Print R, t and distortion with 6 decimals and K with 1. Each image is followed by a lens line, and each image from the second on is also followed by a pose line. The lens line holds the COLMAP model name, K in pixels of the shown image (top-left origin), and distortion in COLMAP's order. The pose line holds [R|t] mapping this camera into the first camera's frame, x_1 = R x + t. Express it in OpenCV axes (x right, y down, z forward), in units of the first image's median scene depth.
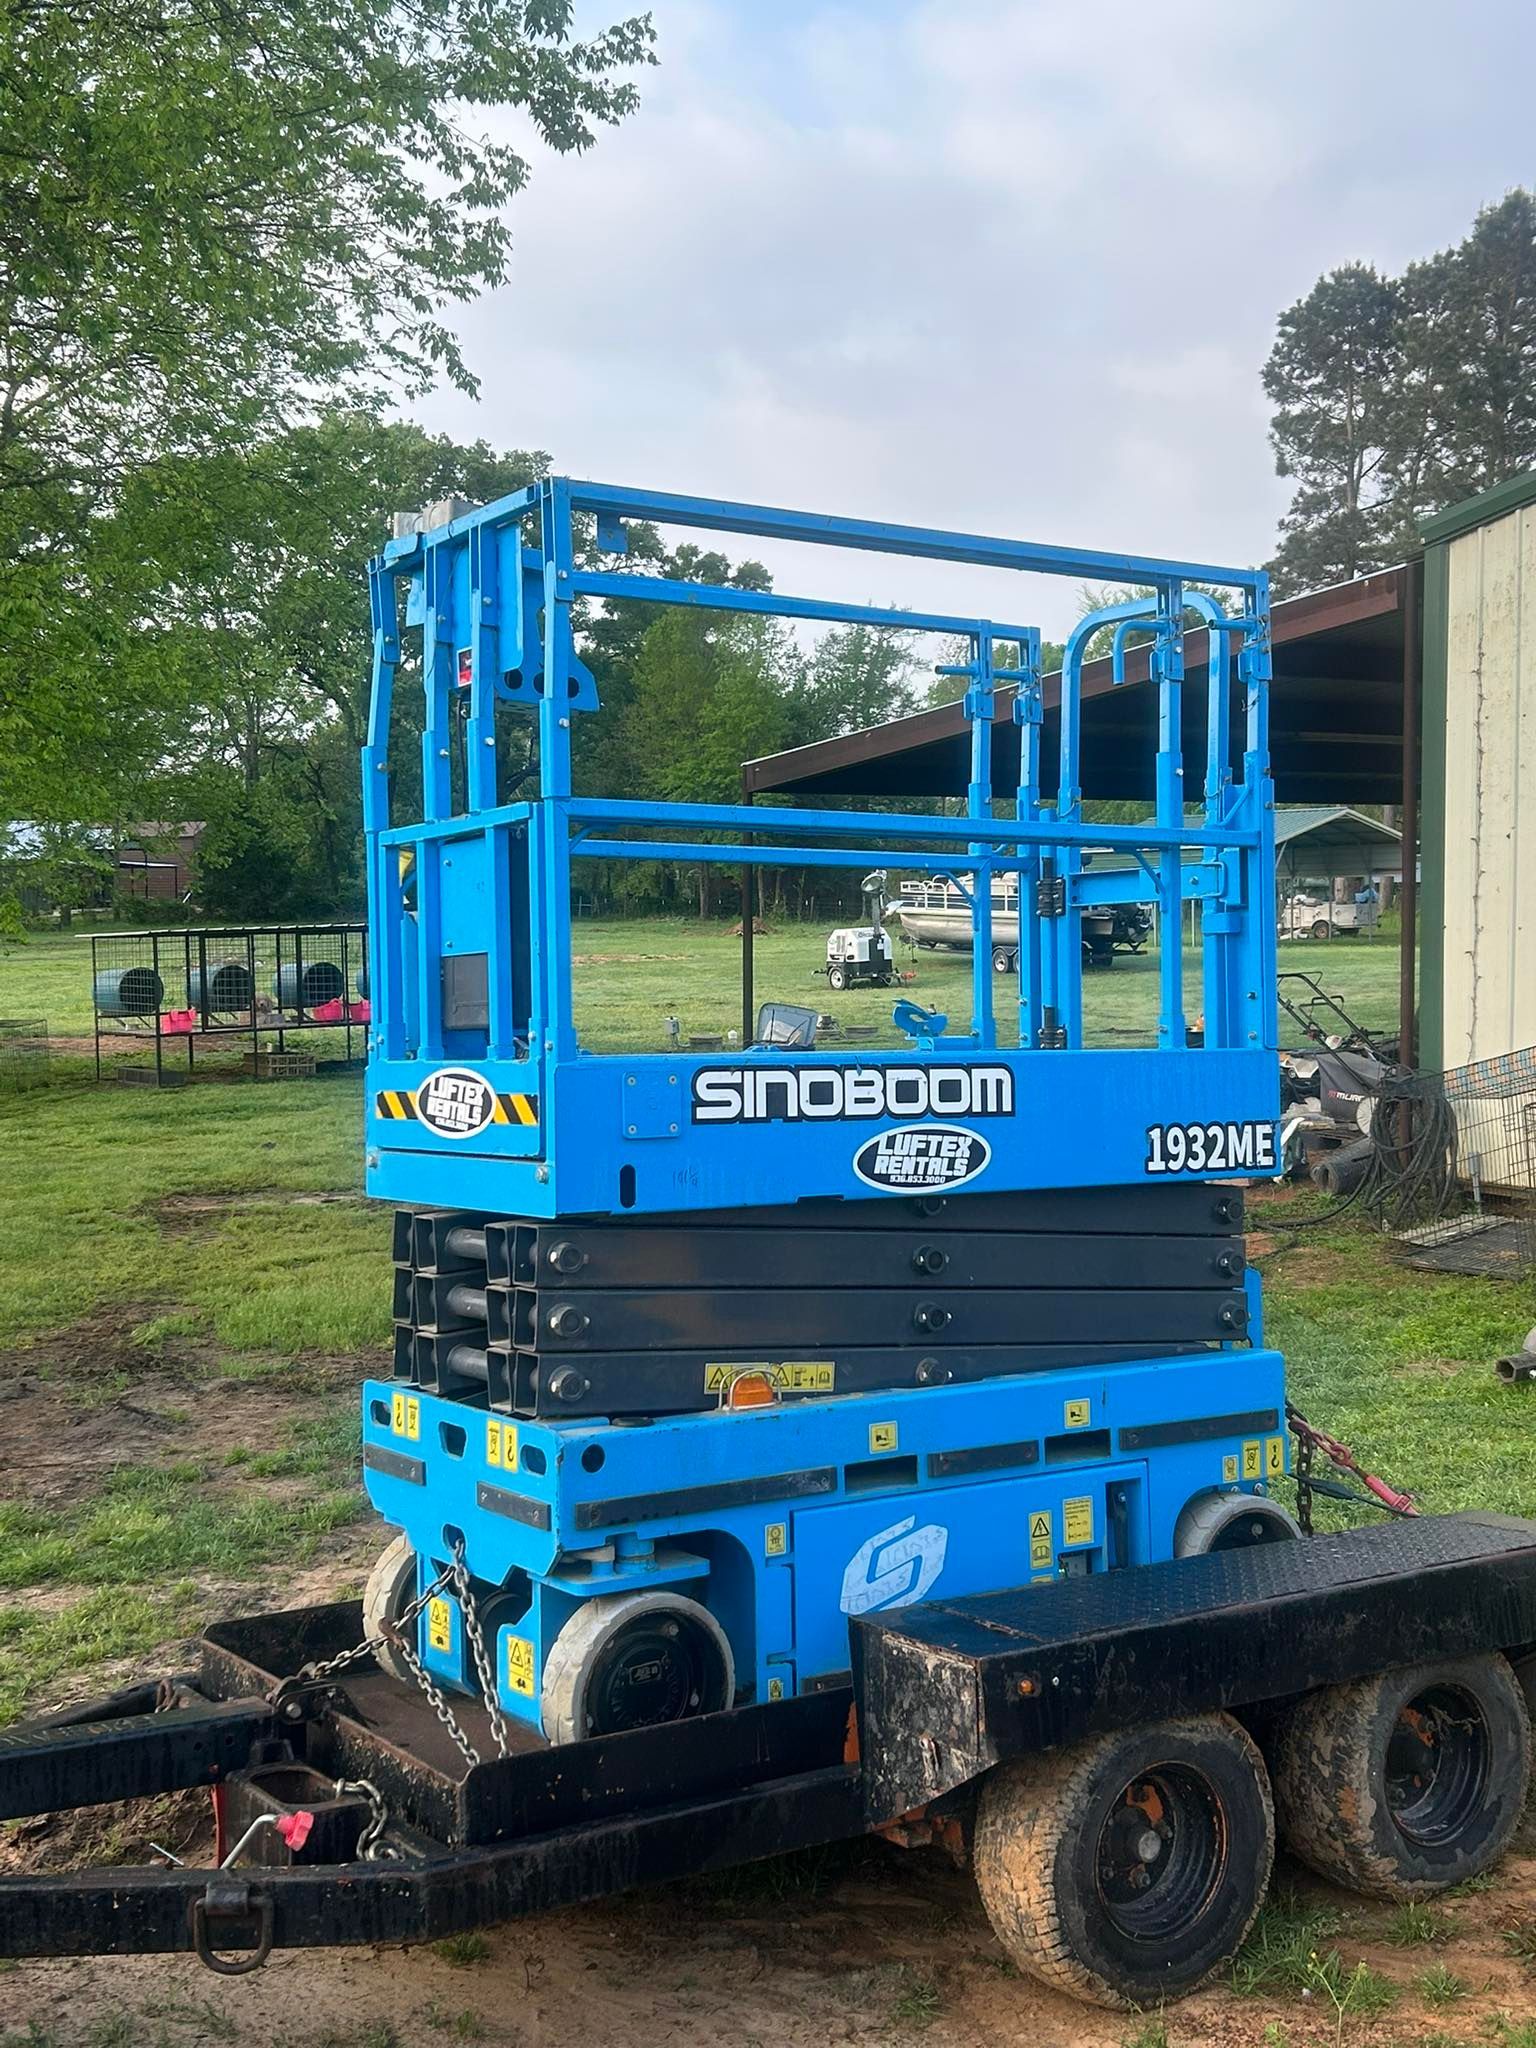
lens RADIAL K [[2164.5, 0, 767.0], [0, 2164.5, 1013.8], [0, 0, 1]] dist [0.084199, 0.000000]
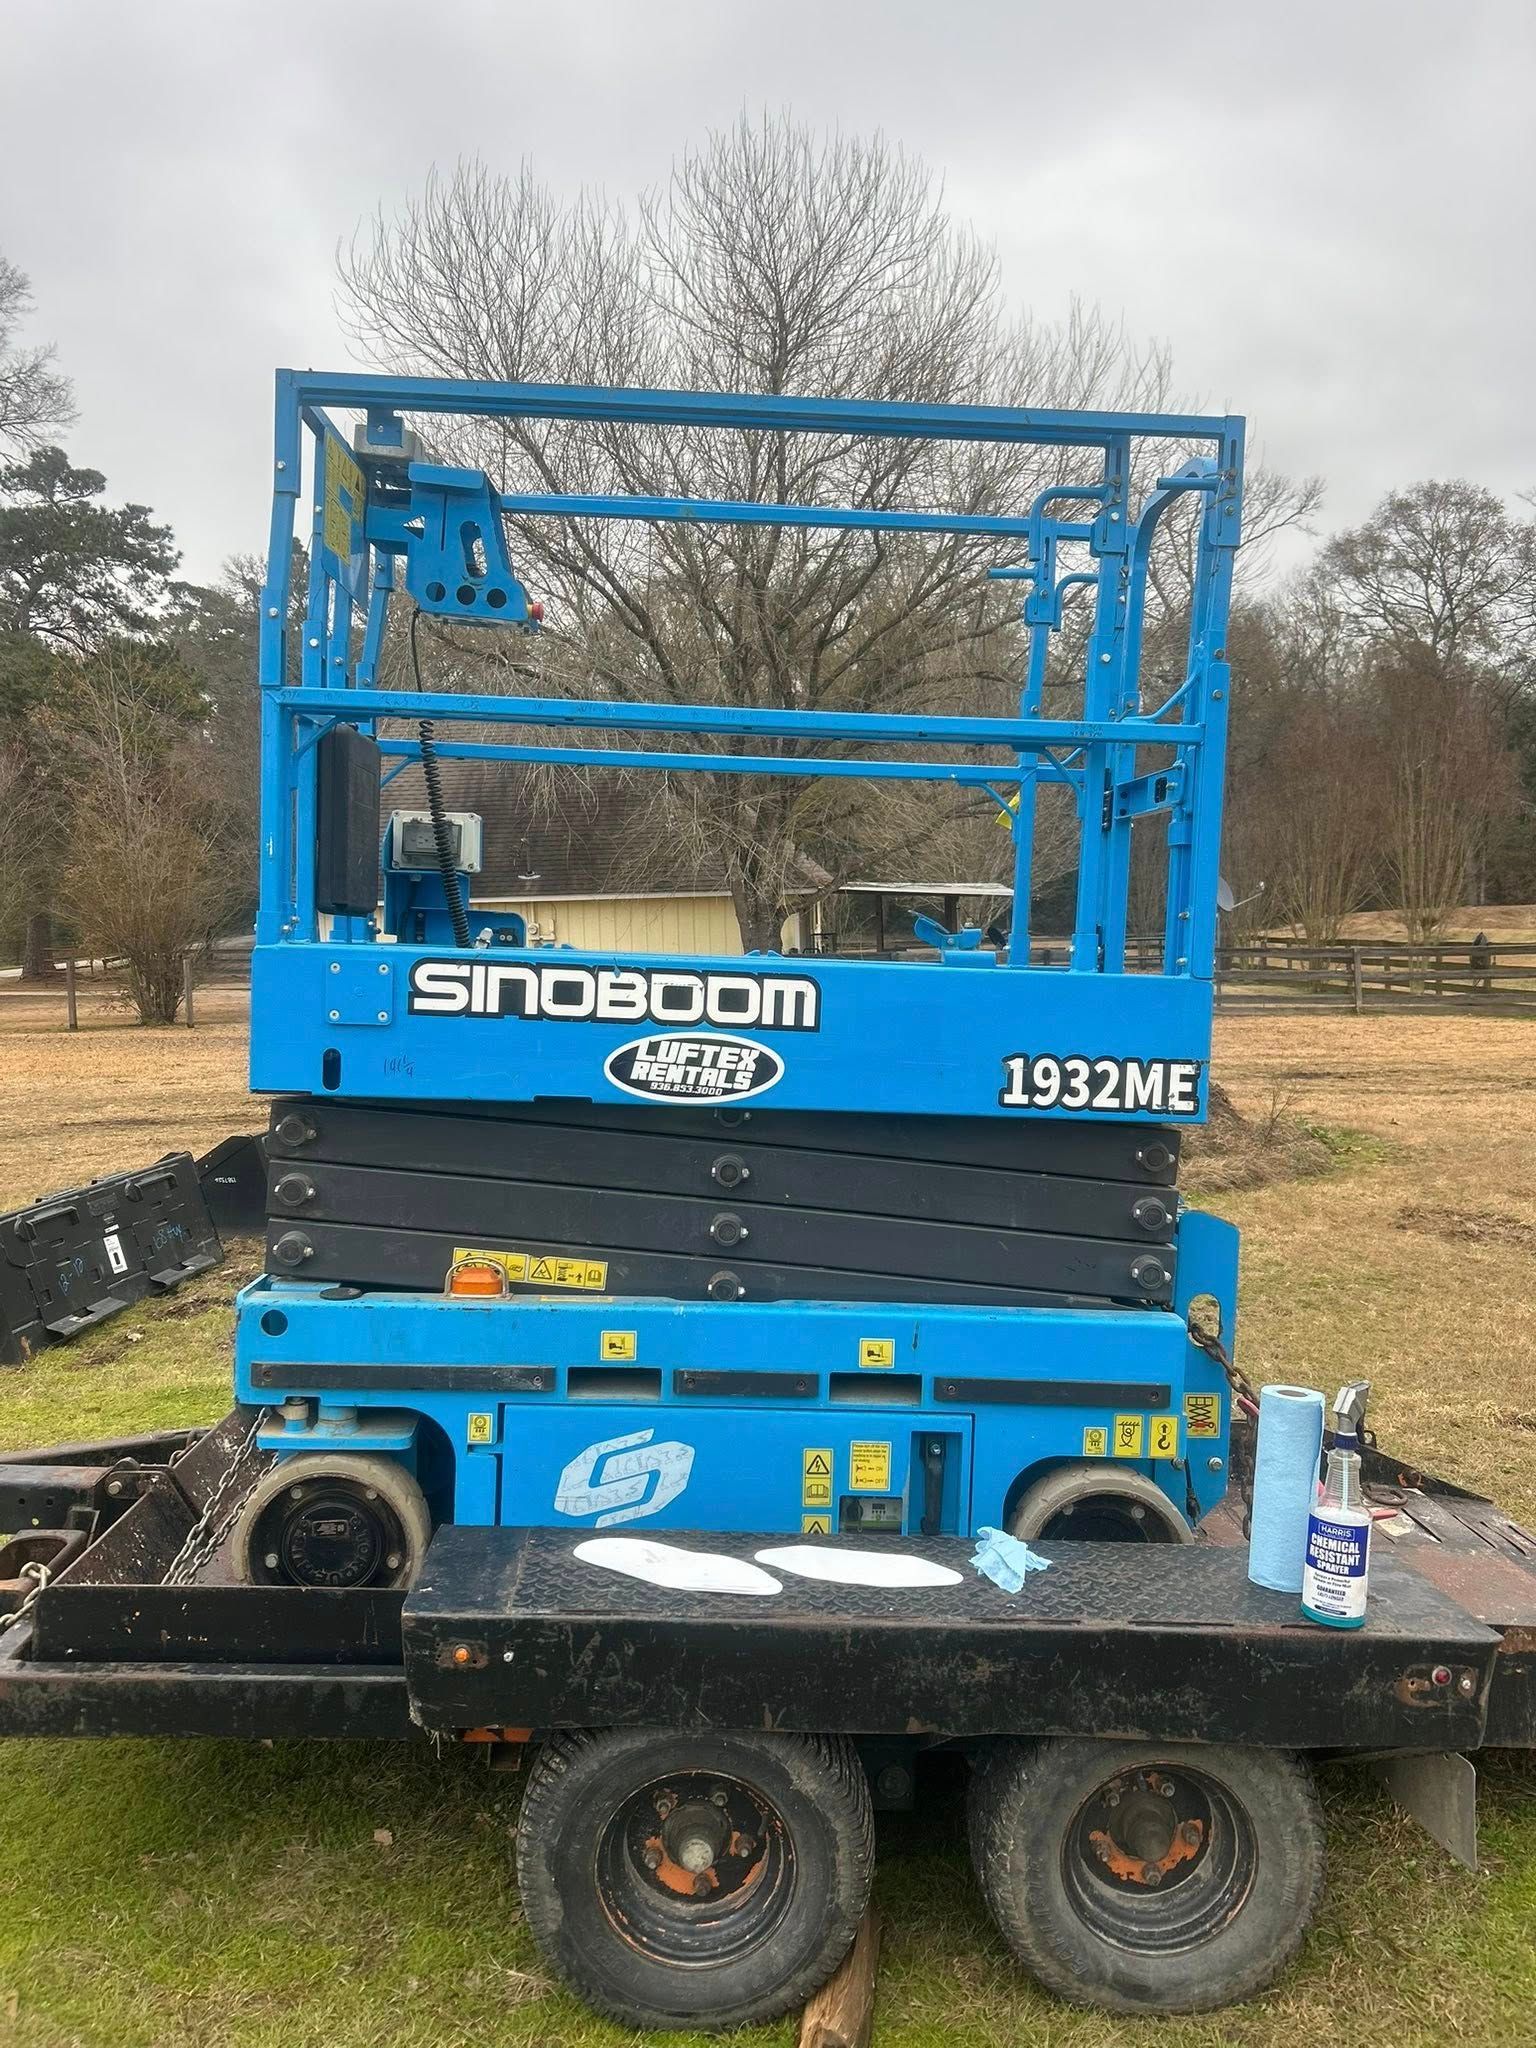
lens RADIAL K [[1513.9, 0, 753.5], [0, 1513.9, 1016.2], [0, 0, 1]] dist [0.042433, -0.005055]
pose [[0.865534, 0.071233, -0.495759, 0.433224], [-0.041860, 0.996660, 0.070122, -0.004527], [0.499099, -0.039941, 0.865624, 0.438103]]
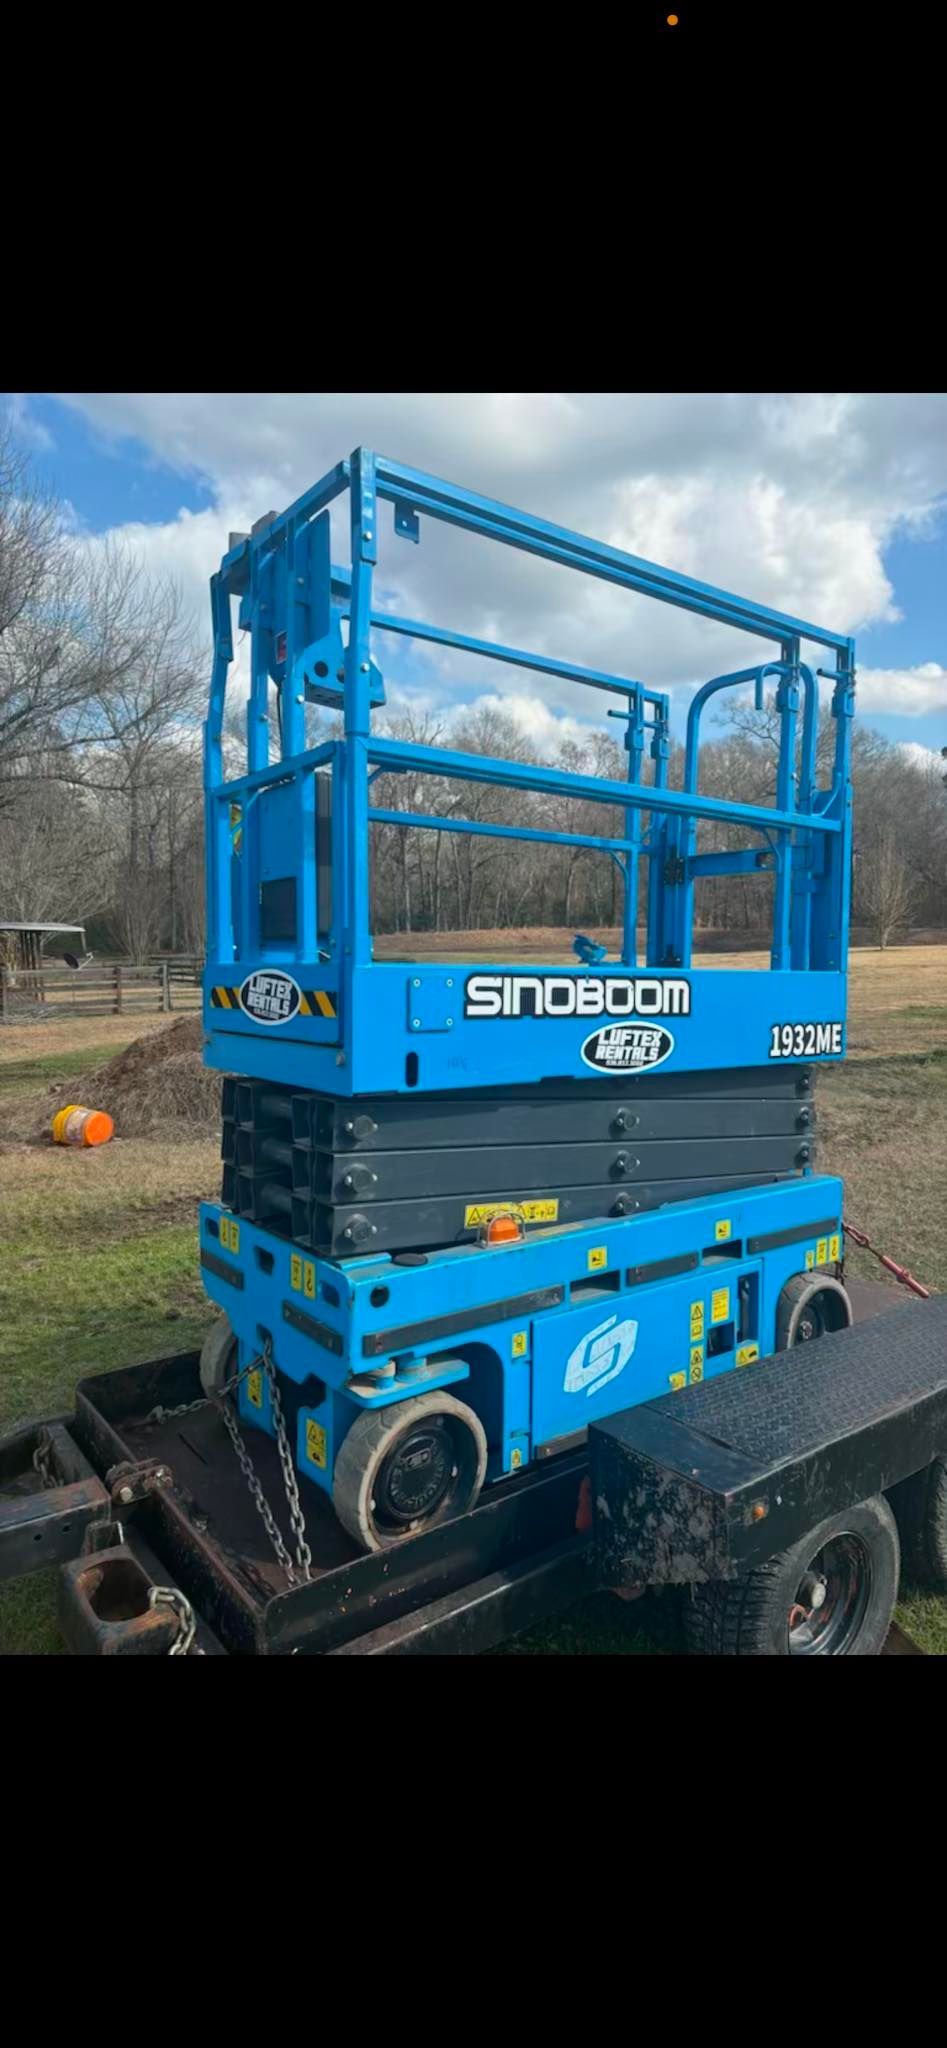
lens RADIAL K [[950.1, 0, 506.5], [0, 950.1, 1018.9], [0, 0, 1]] dist [0.021633, 0.000391]
pose [[0.996184, 0.021837, 0.084505, -0.052760], [-0.027022, 0.997790, 0.060709, 0.016465], [-0.082992, -0.062761, 0.994572, 0.436573]]
